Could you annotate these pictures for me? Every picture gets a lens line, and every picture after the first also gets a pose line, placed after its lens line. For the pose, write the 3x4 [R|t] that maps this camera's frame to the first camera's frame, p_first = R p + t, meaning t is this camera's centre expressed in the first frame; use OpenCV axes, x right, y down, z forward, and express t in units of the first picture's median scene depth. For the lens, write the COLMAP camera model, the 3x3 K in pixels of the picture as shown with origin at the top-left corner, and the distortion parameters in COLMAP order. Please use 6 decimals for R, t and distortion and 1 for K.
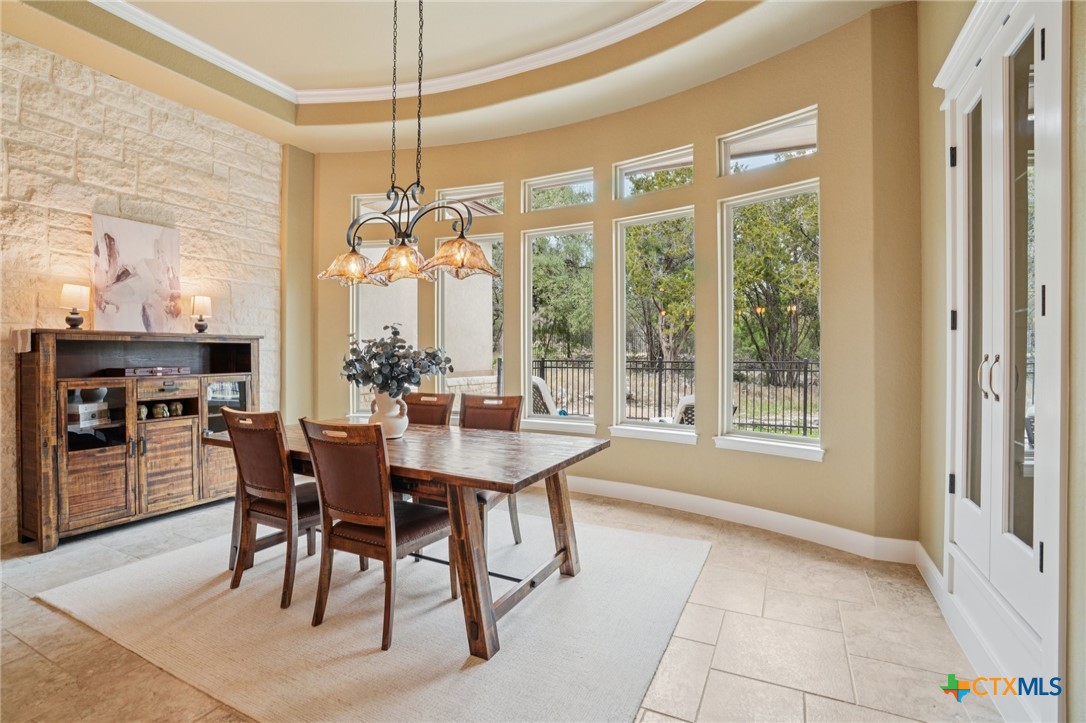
lens RADIAL K [[516.3, 0, 543.0], [0, 516.3, 361.5], [0, 0, 1]] dist [-0.000422, -0.000068]
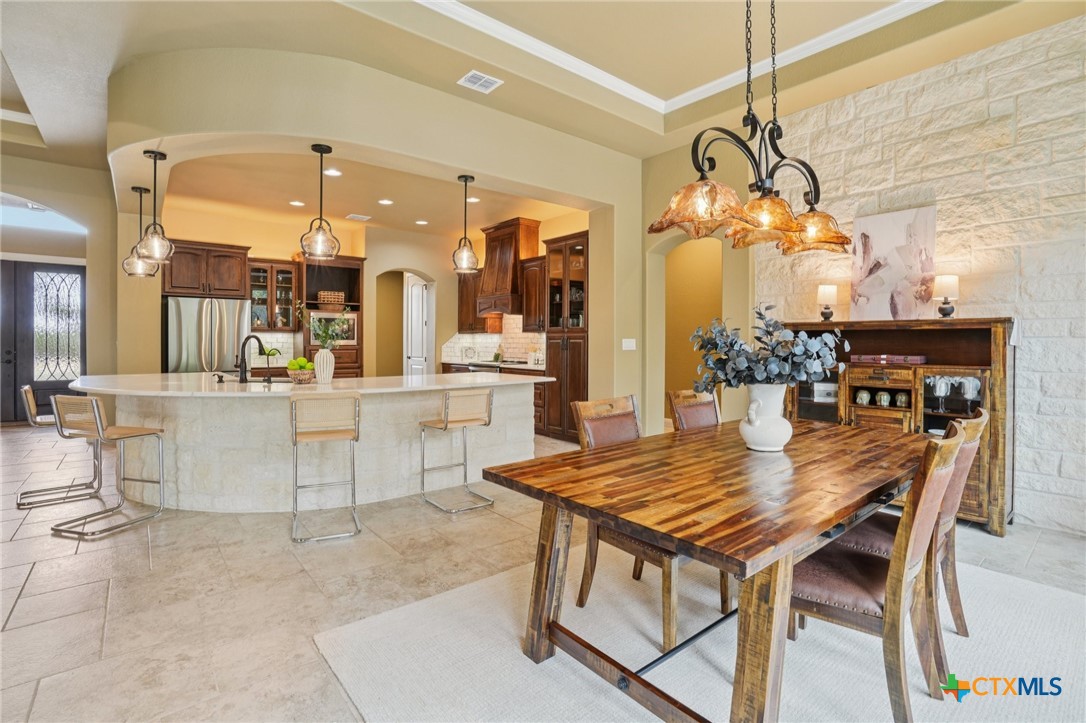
lens RADIAL K [[504.4, 0, 545.6], [0, 504.4, 348.5], [0, 0, 1]] dist [-0.025453, 0.000456]
pose [[-0.396124, 0.012052, -0.918118, 0.386173], [-0.016020, 0.999671, 0.020034, -0.010099], [0.918057, 0.022644, -0.395800, 0.757169]]
